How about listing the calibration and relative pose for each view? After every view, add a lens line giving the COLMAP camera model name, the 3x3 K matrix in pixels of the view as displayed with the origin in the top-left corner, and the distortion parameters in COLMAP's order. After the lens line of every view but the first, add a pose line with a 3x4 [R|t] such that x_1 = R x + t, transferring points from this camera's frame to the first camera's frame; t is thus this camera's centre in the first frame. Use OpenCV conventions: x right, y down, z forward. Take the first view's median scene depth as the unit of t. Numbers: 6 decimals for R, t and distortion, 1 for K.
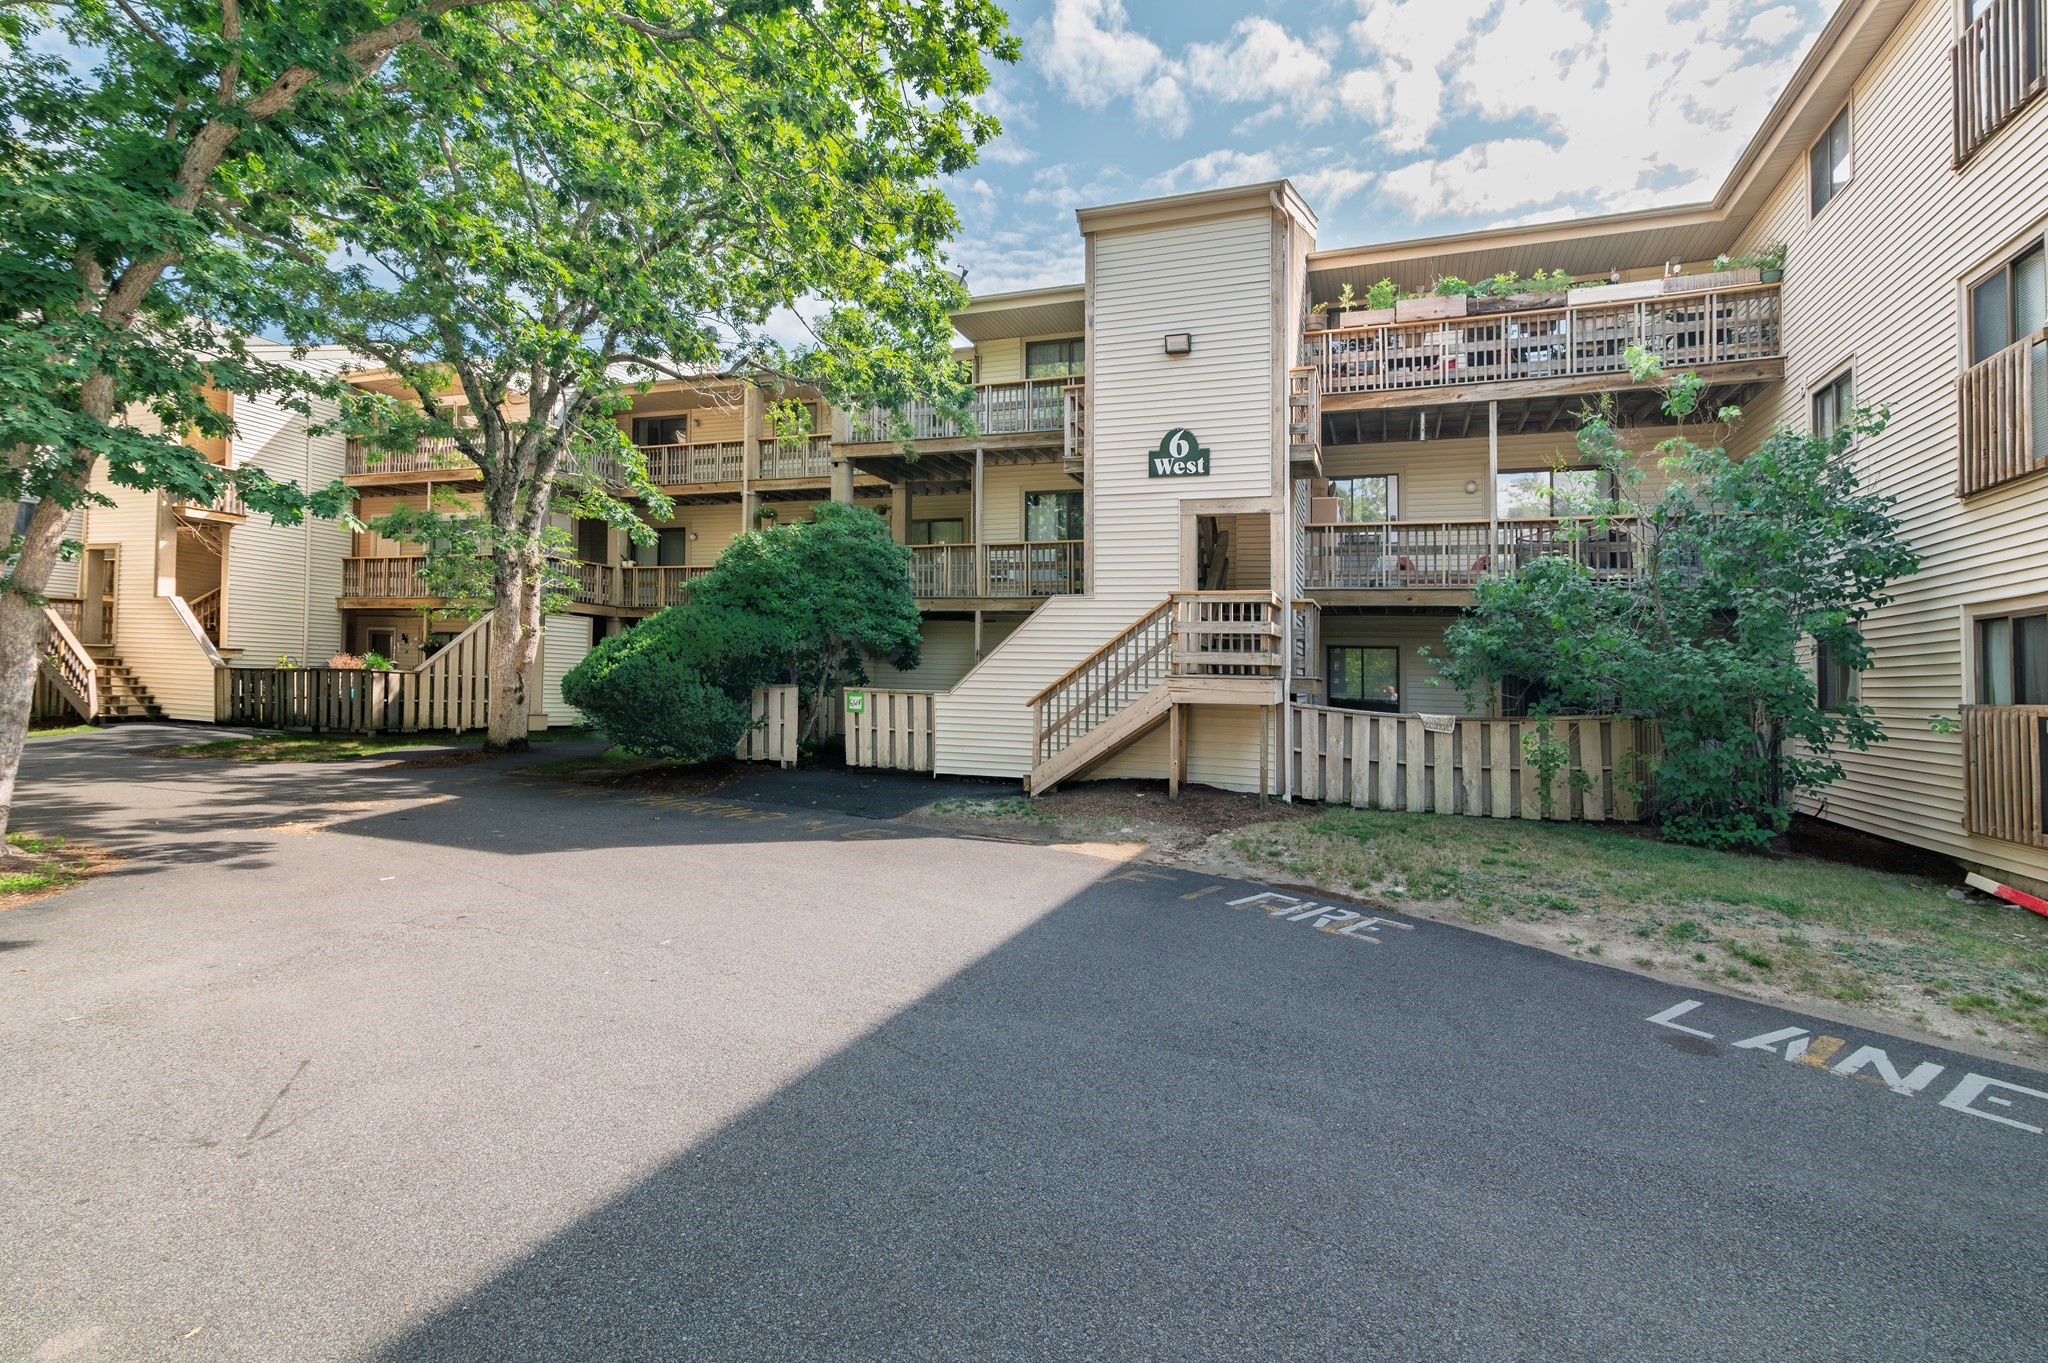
lens RADIAL K [[976.6, 0, 1015.1], [0, 976.6, 682.5], [0, 0, 1]] dist [0.025501, -0.000039]
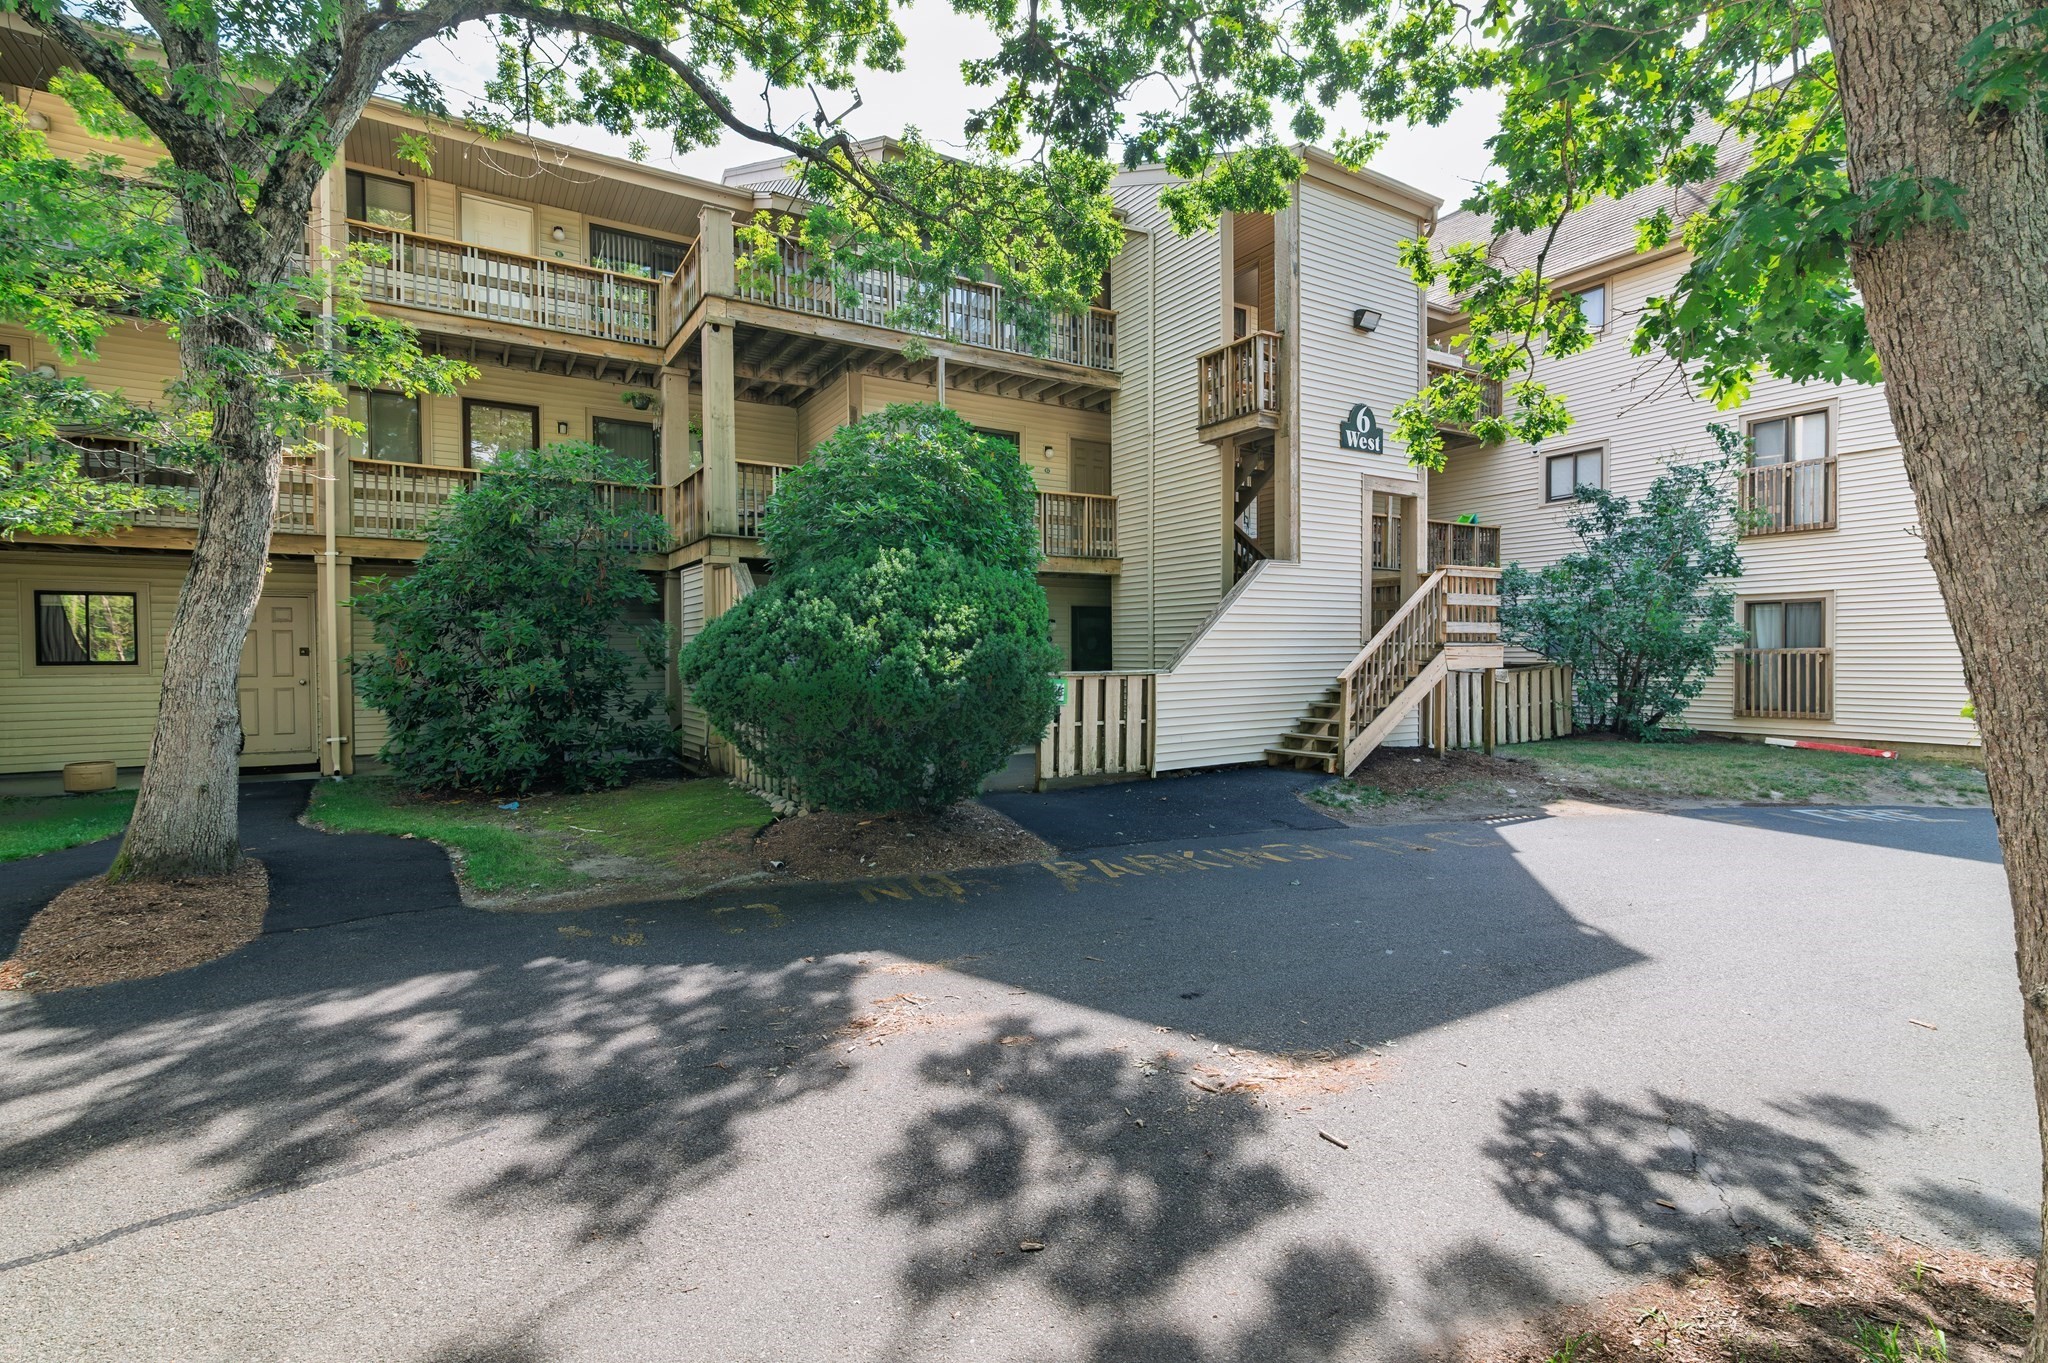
lens RADIAL K [[976.6, 0, 1029.4], [0, 976.6, 671.6], [0, 0, 1]] dist [0.025501, -0.000039]
pose [[0.585470, -0.037767, 0.809814, -0.793978], [0.023843, 0.999284, 0.029365, -0.015913], [-0.810344, 0.002116, 0.585951, 0.613186]]
